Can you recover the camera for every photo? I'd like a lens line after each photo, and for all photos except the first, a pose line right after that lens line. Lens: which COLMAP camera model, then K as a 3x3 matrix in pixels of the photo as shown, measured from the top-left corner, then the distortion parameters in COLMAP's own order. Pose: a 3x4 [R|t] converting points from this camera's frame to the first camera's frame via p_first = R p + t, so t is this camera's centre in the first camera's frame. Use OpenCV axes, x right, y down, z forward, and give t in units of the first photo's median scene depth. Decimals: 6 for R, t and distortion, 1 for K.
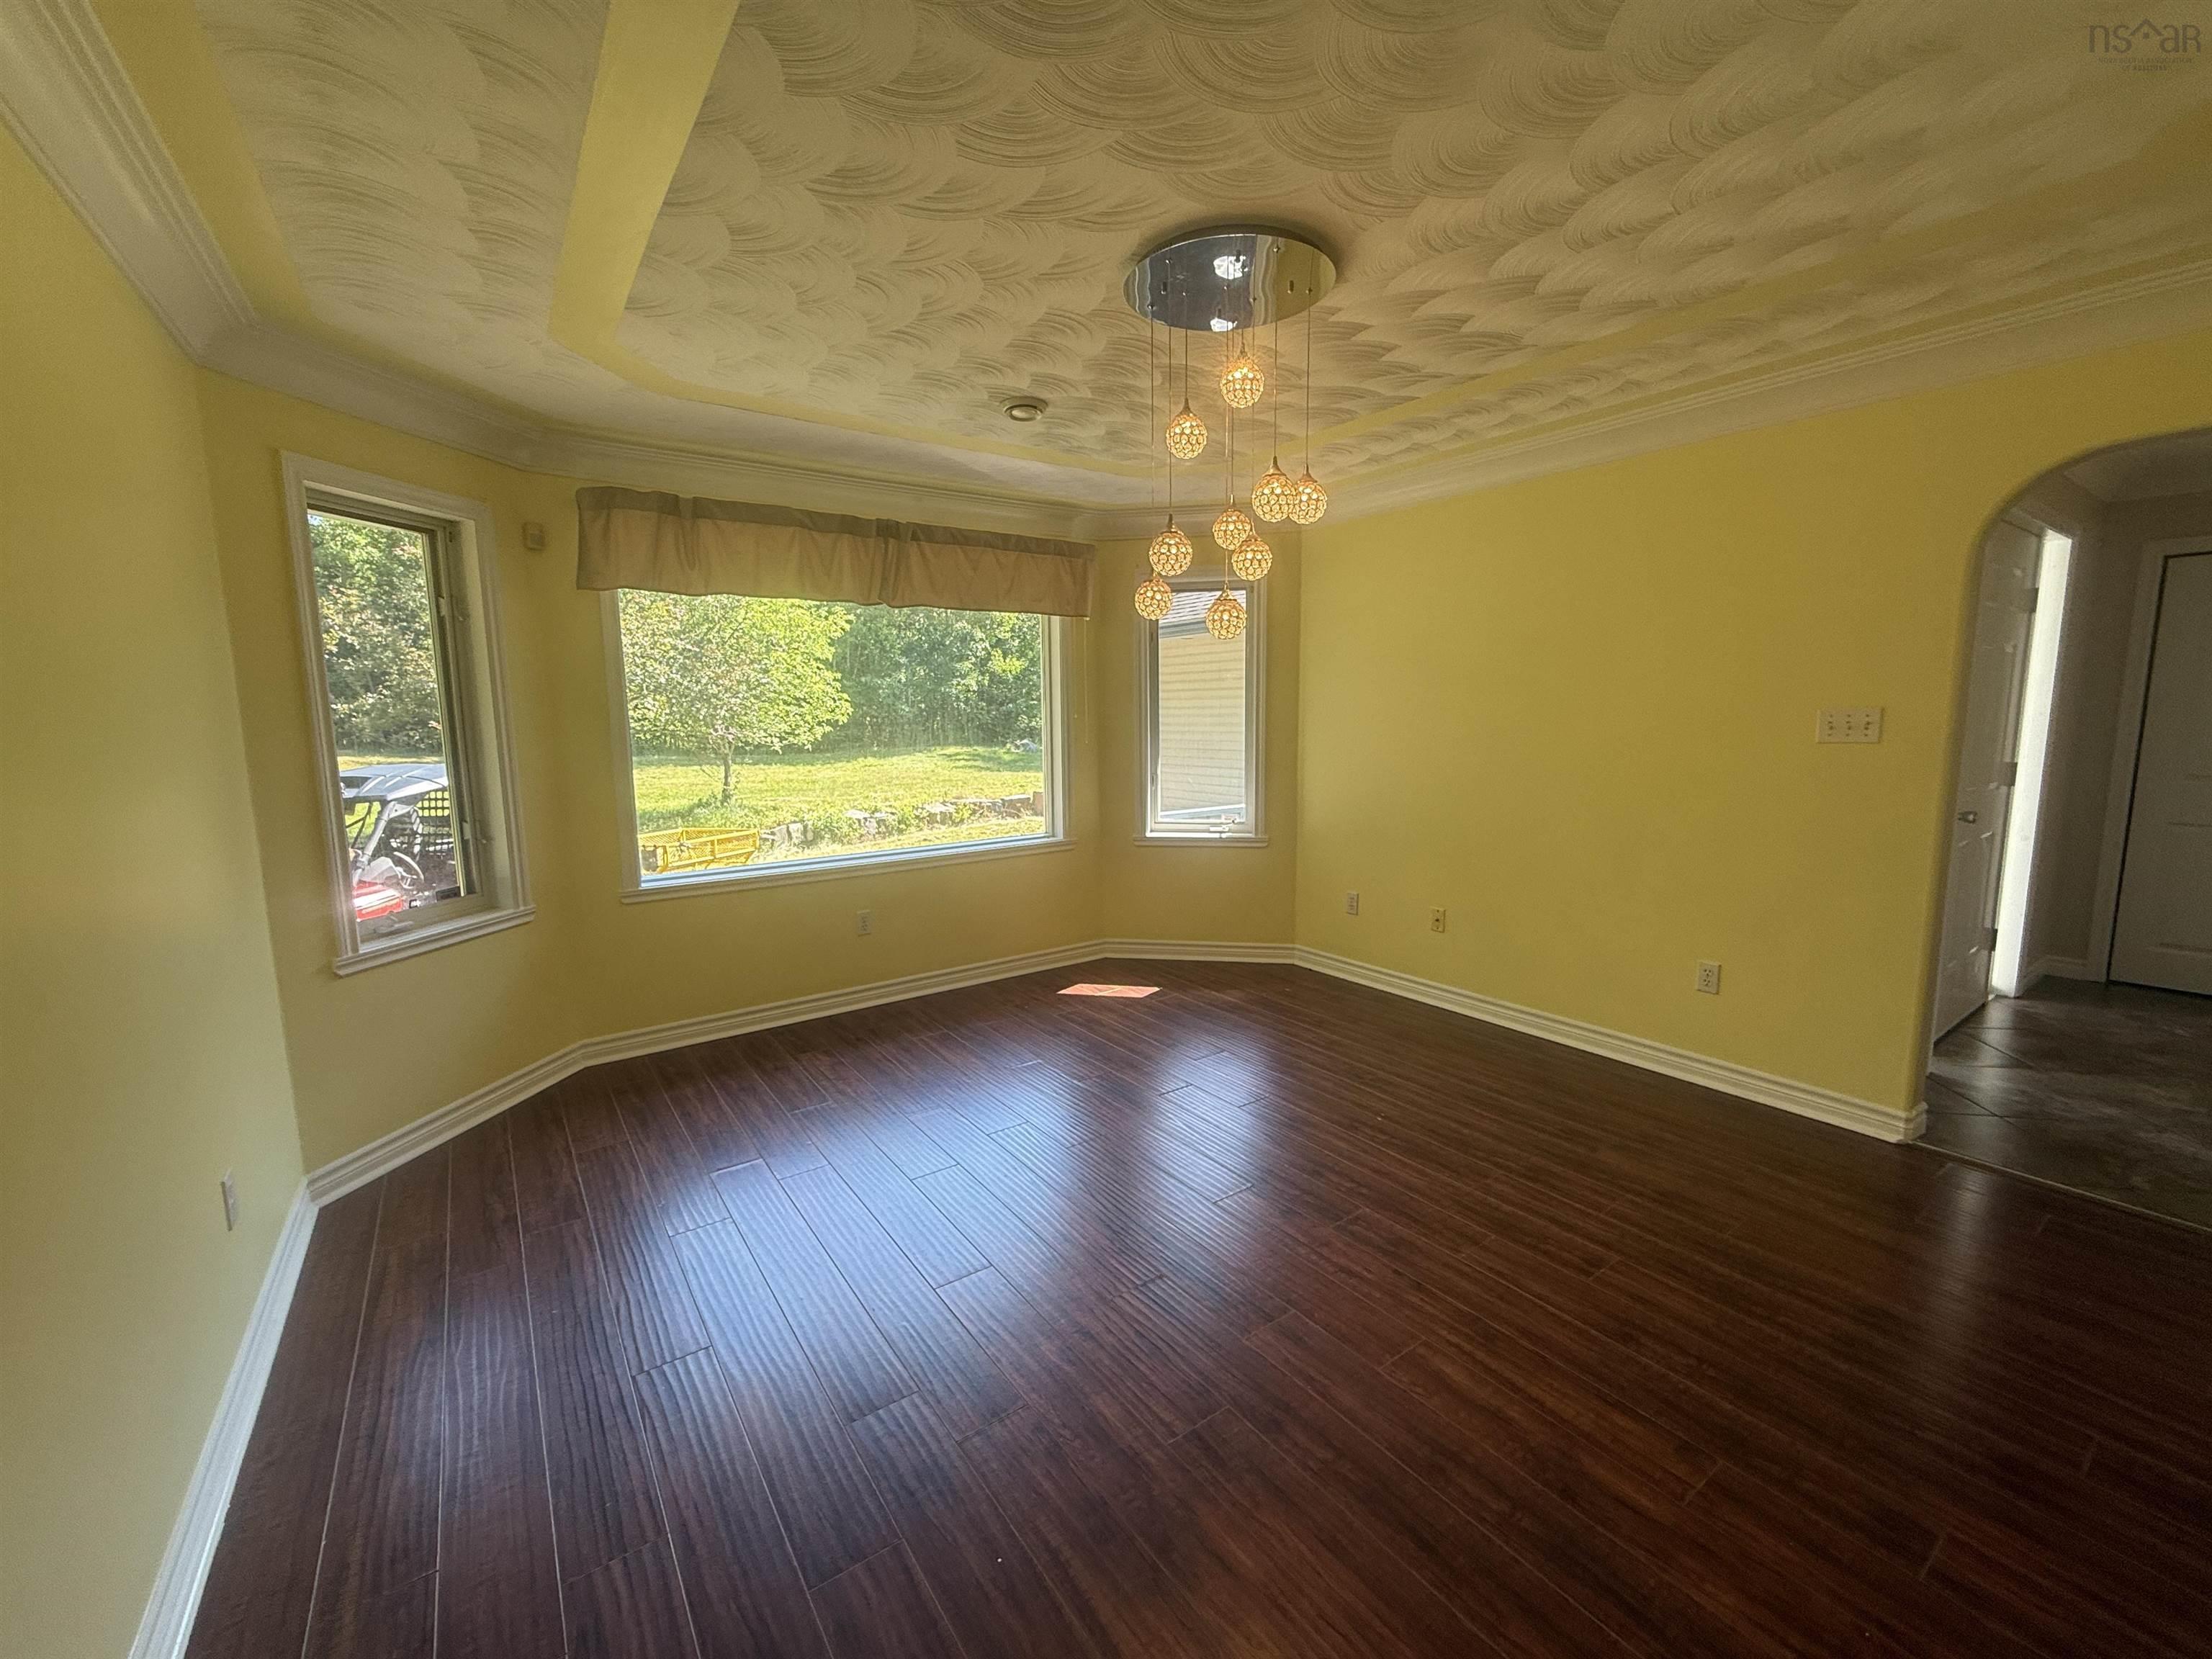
lens RADIAL K [[894.1, 0, 1090.7], [0, 894.1, 838.0], [0, 0, 1]] dist [-0.001460, 0.000758]
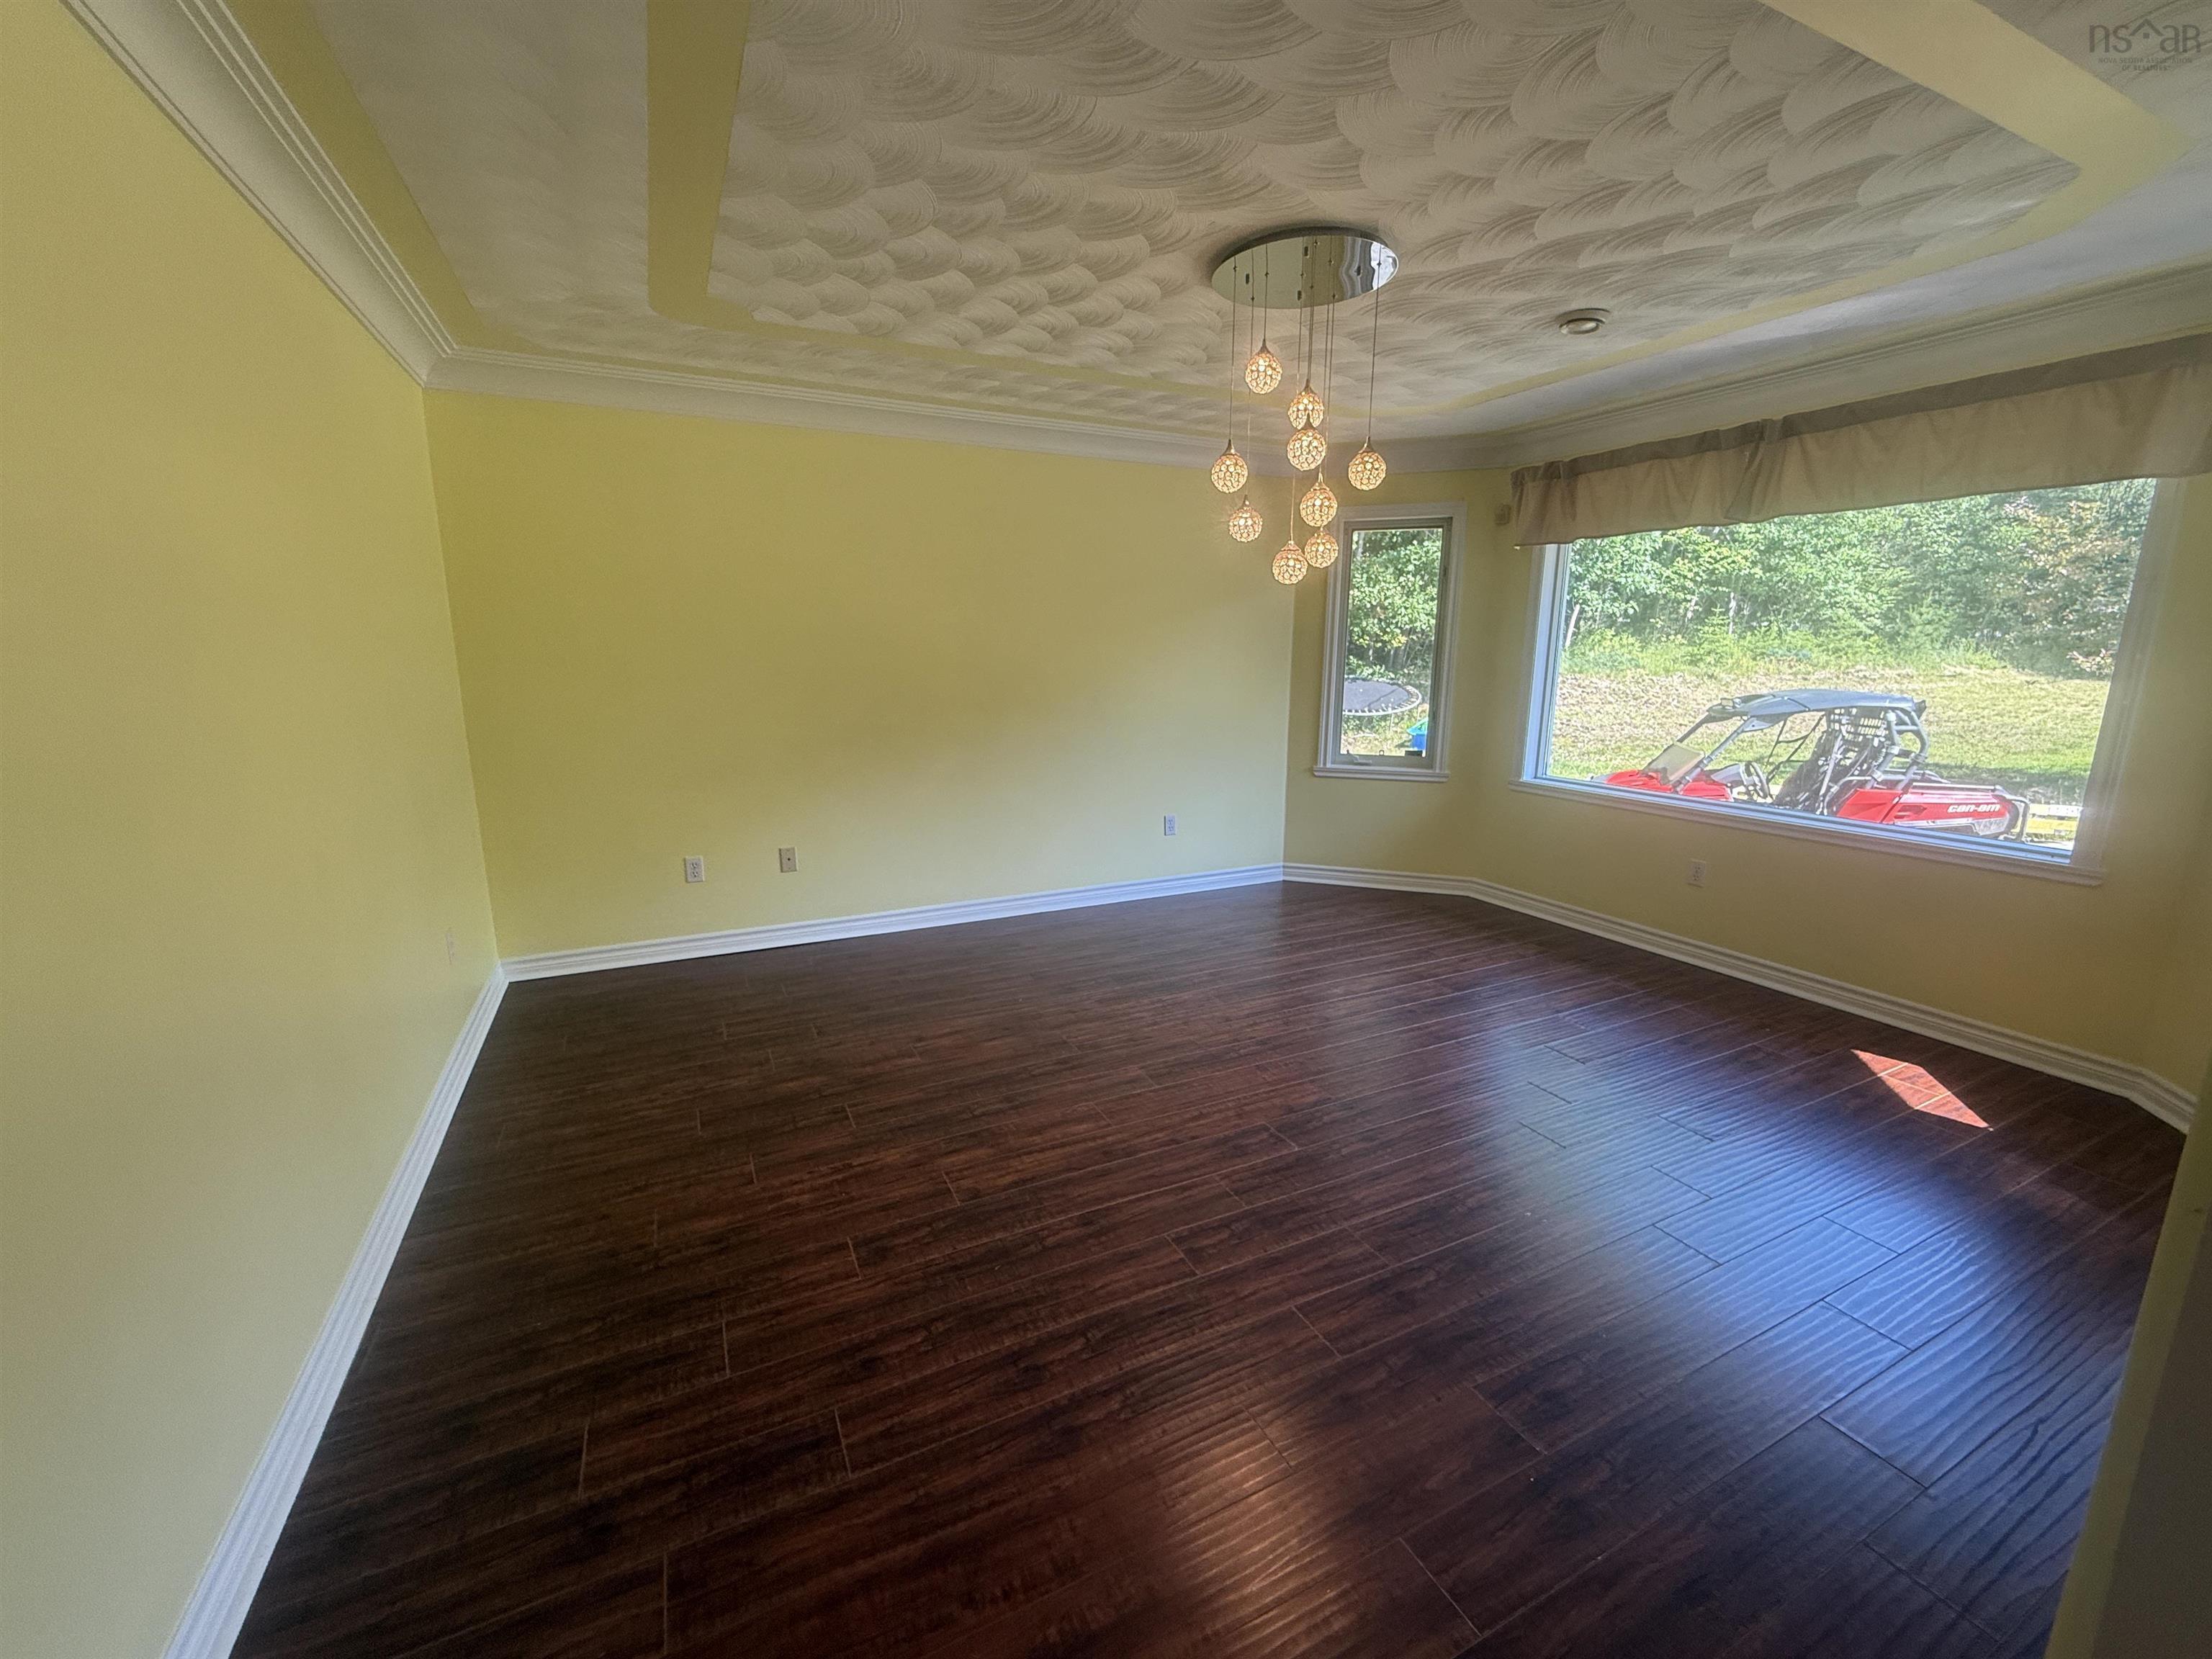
lens RADIAL K [[894.1, 0, 1095.4], [0, 894.1, 821.2], [0, 0, 1]] dist [-0.001460, 0.000758]
pose [[-0.164035, 0.200436, -0.965877, 0.898284], [-0.139759, 0.964541, 0.223894, -0.094209], [0.976504, 0.171716, -0.130206, 0.614960]]
